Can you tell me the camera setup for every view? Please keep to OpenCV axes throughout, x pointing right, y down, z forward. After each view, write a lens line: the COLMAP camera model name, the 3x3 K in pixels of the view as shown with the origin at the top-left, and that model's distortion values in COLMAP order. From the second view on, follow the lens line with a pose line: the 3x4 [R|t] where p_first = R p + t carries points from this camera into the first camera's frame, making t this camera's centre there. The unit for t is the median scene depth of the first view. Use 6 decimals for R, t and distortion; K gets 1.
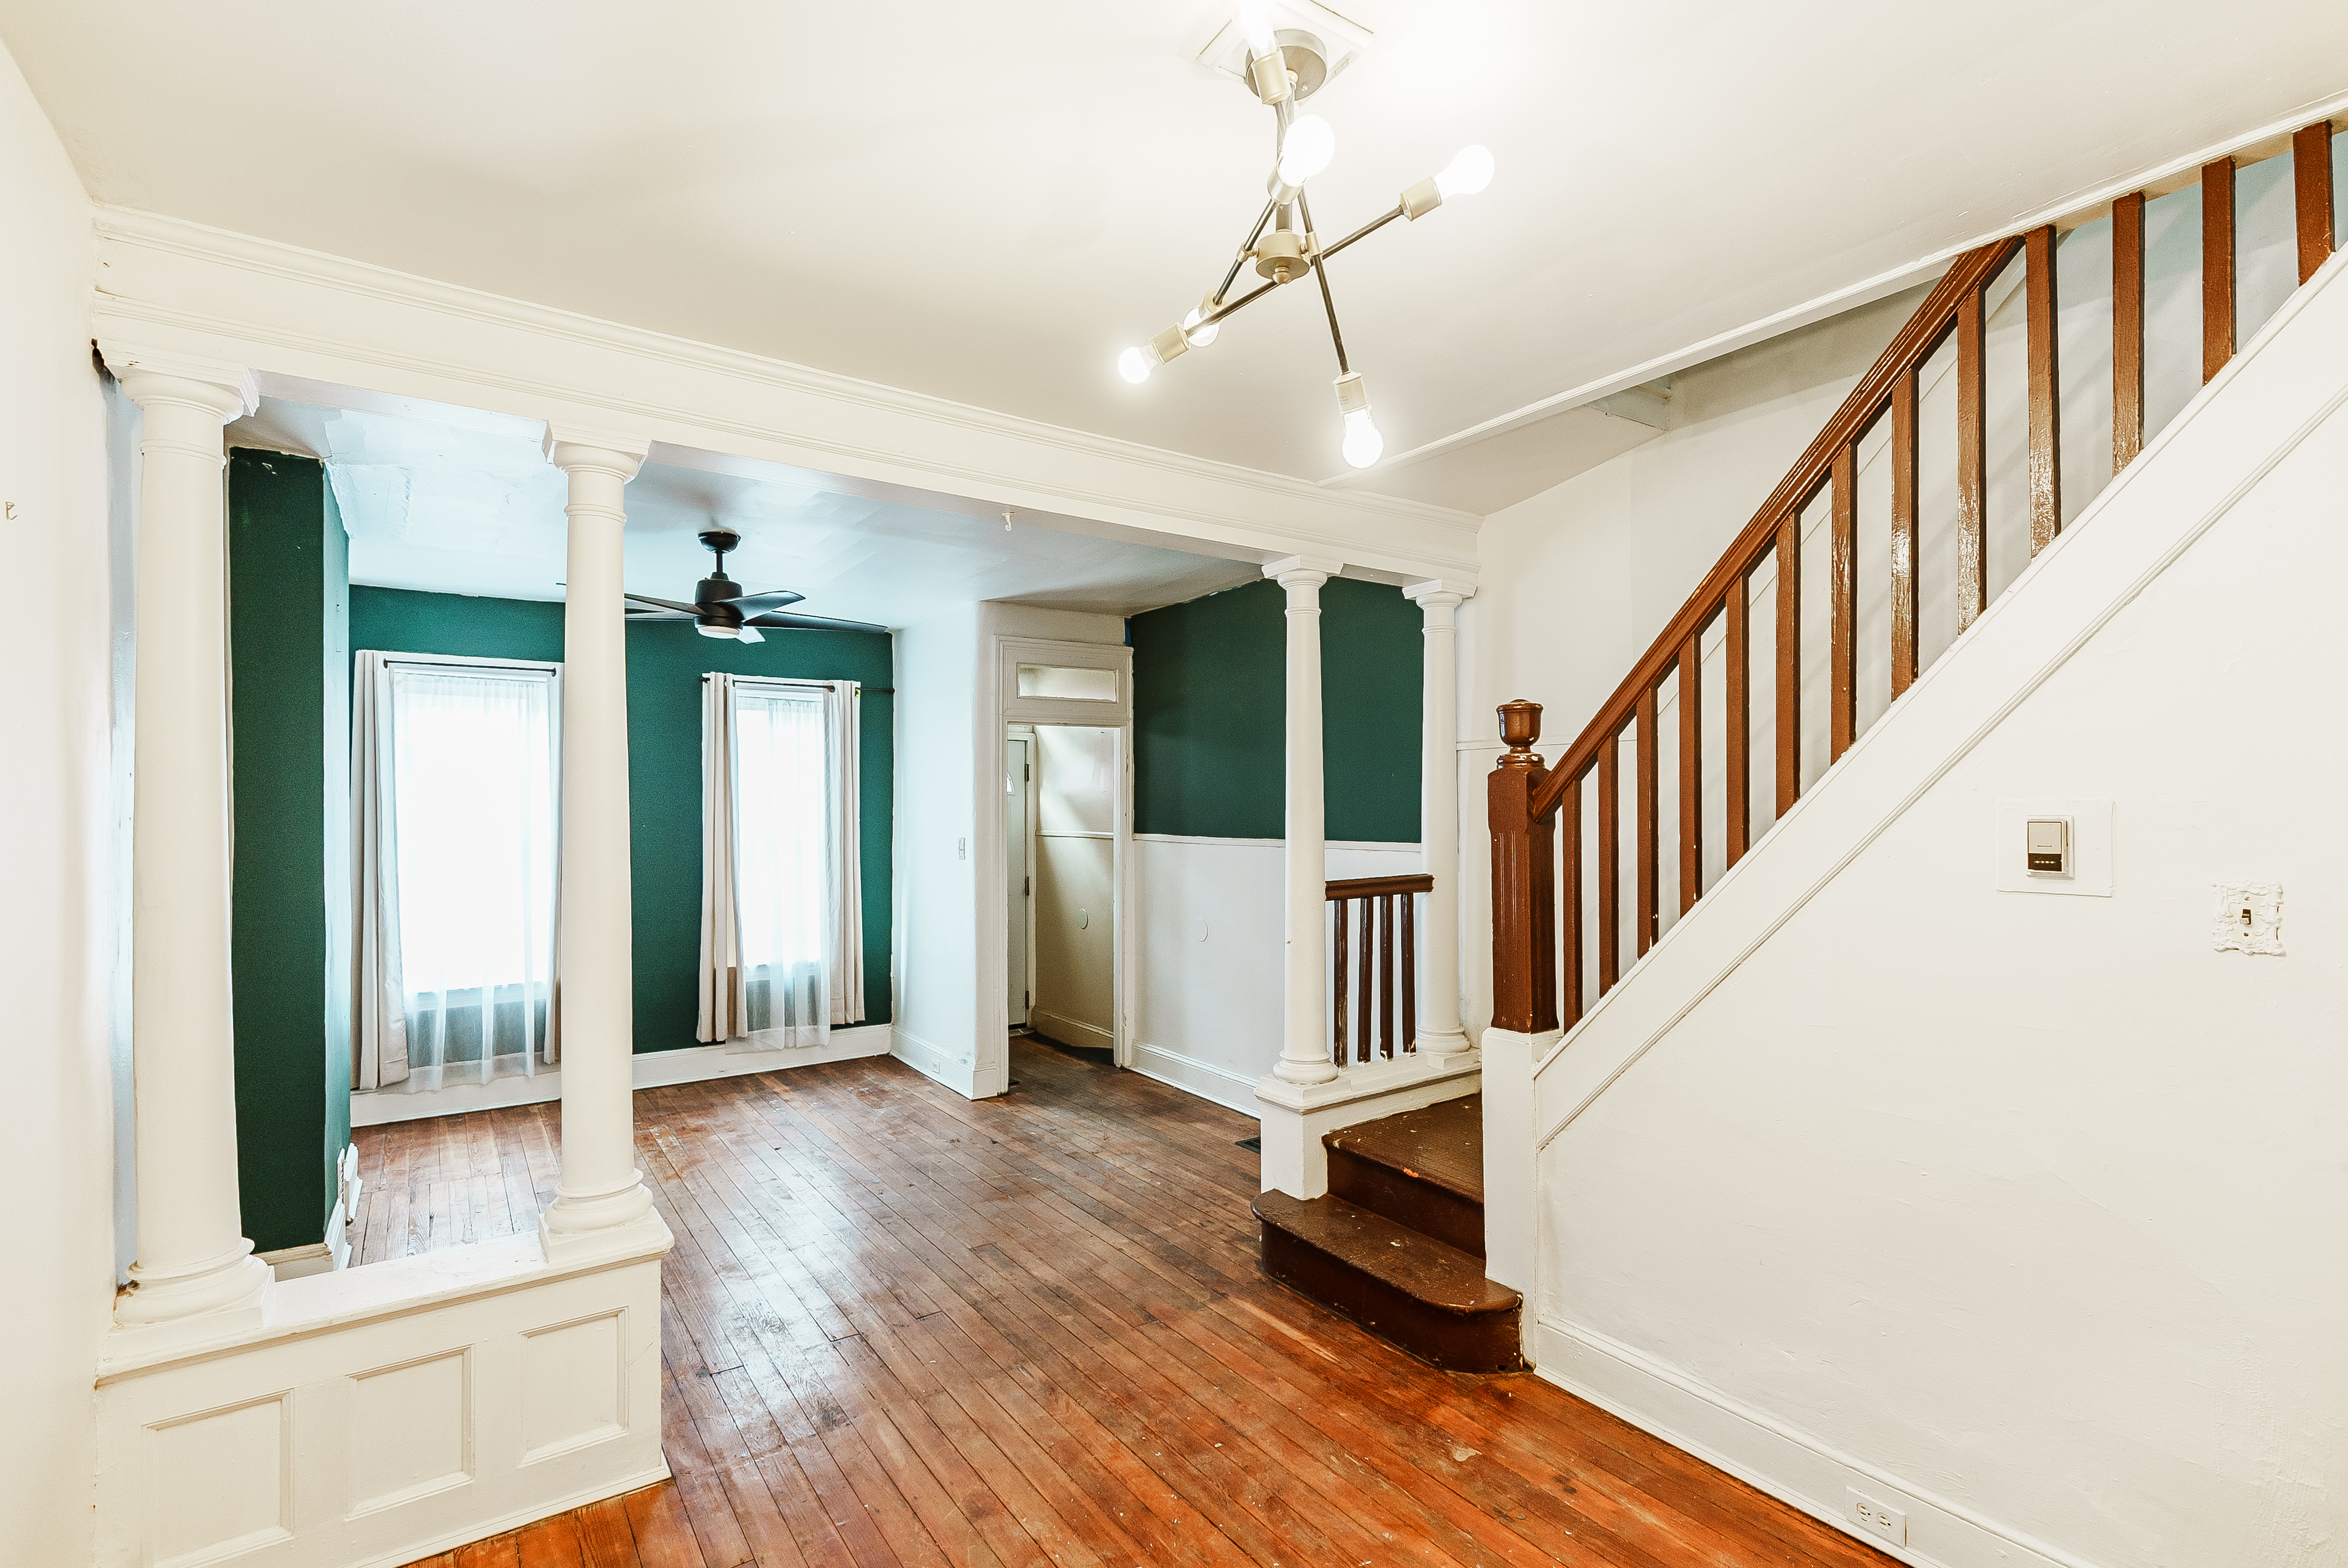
lens RADIAL K [[1069.0, 0, 1182.3], [0, 1069.0, 812.7], [0, 0, 1]] dist [-0.000965, -0.000663]
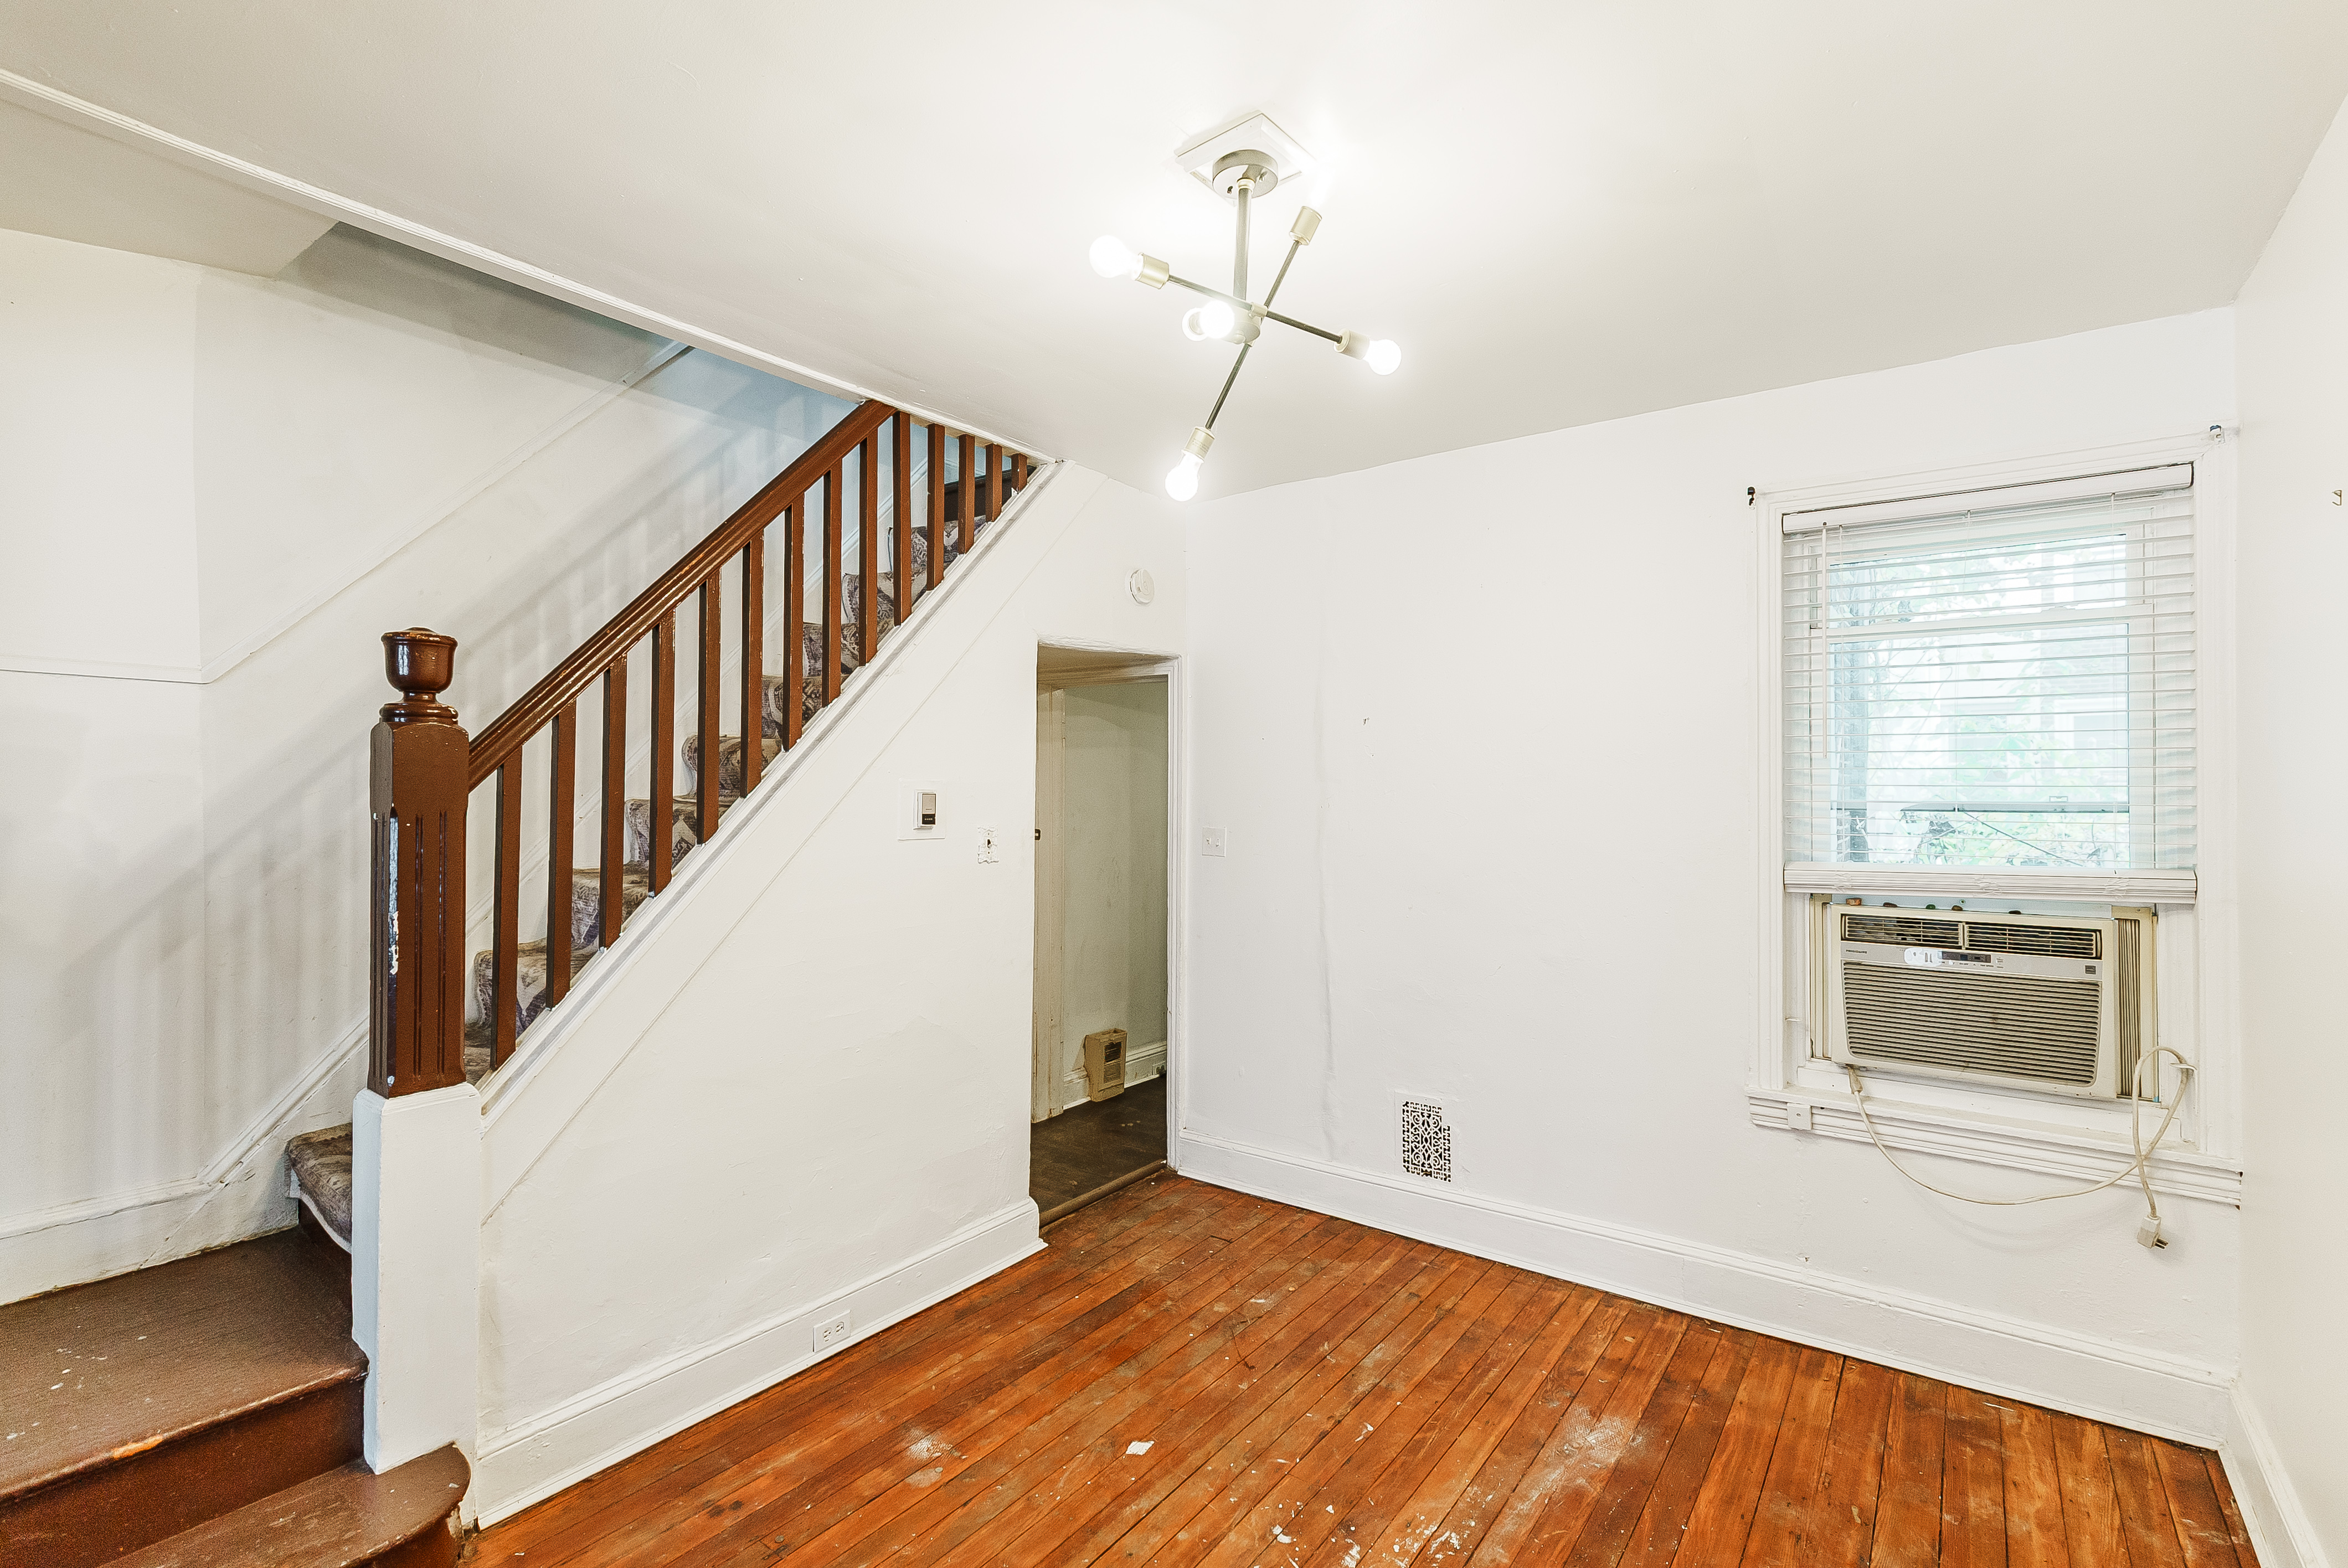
lens RADIAL K [[1051.1, 0, 1190.2], [0, 1051.1, 780.8], [0, 0, 1]] dist [0.002234, -0.000847]
pose [[-0.322776, 0.016182, 0.946337, -0.495383], [0.004507, 0.999869, -0.015561, 0.010191], [-0.946465, -0.000757, -0.322806, 0.701128]]
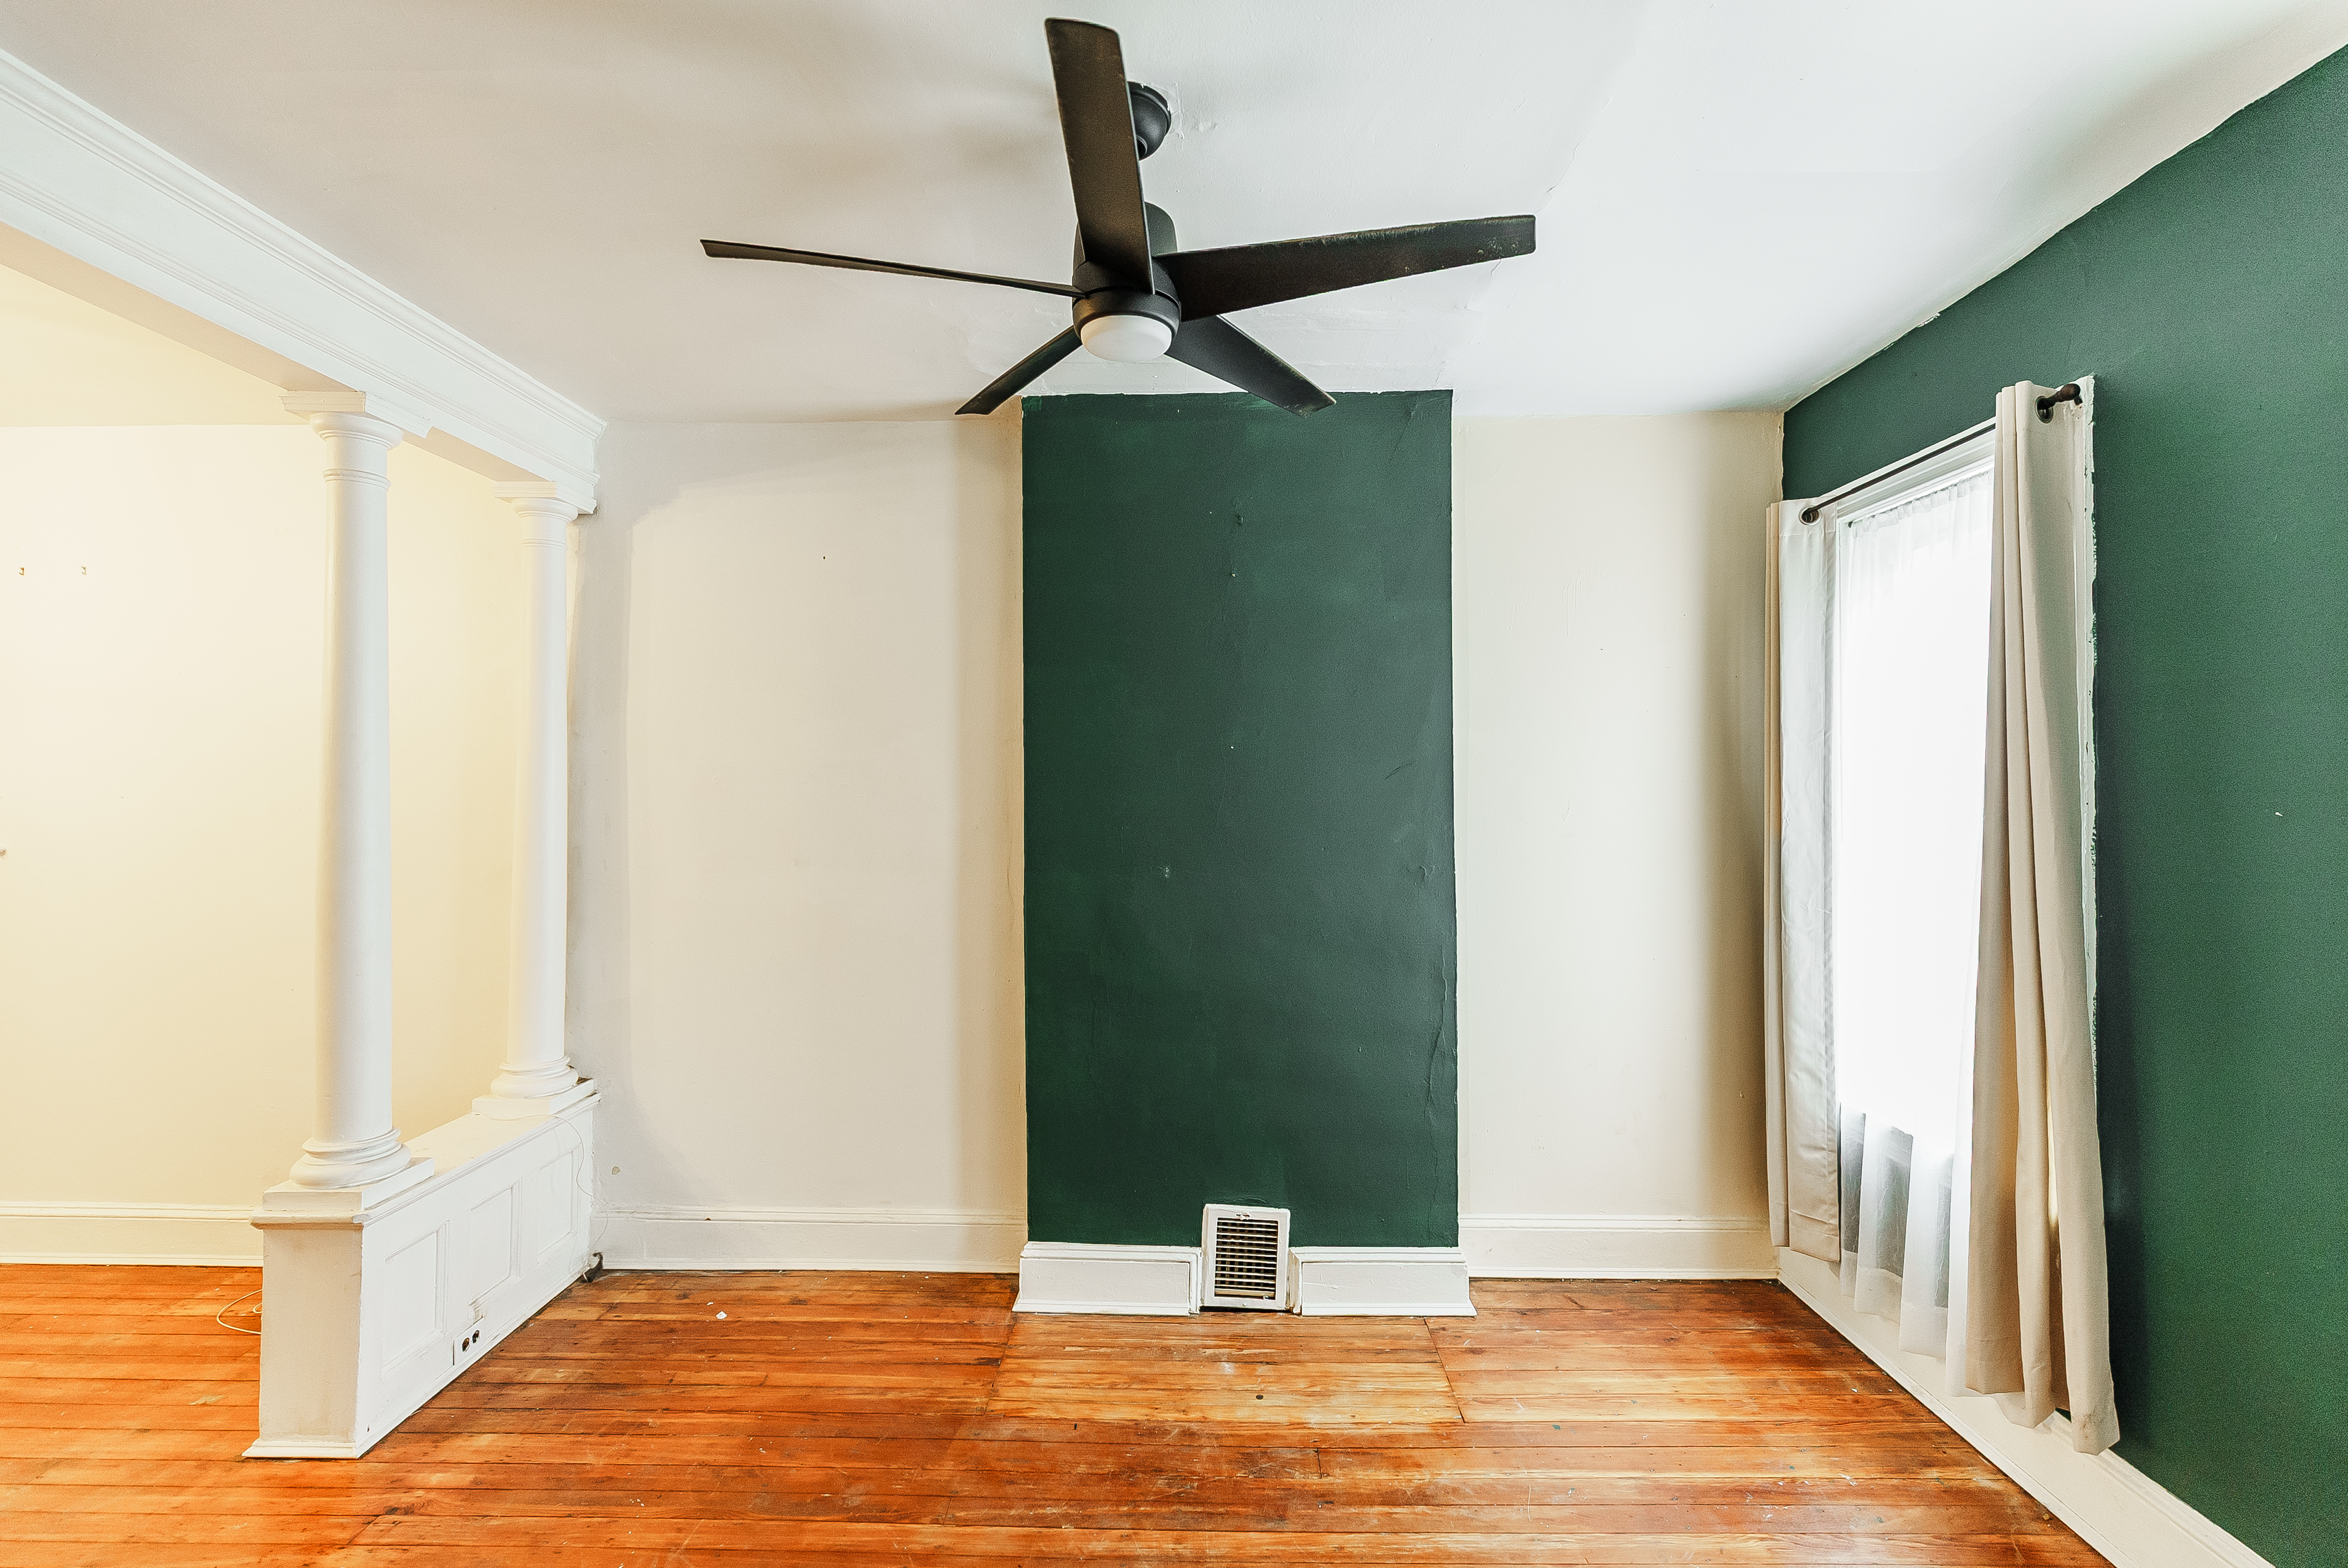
lens RADIAL K [[1051.1, 0, 1190.2], [0, 1051.1, 780.8], [0, 0, 1]] dist [0.002234, -0.000847]
pose [[-0.604724, 0.001850, -0.796433, -0.165034], [0.000212, 0.999998, 0.002162, 0.002576], [0.796435, 0.001138, -0.604723, 1.757441]]
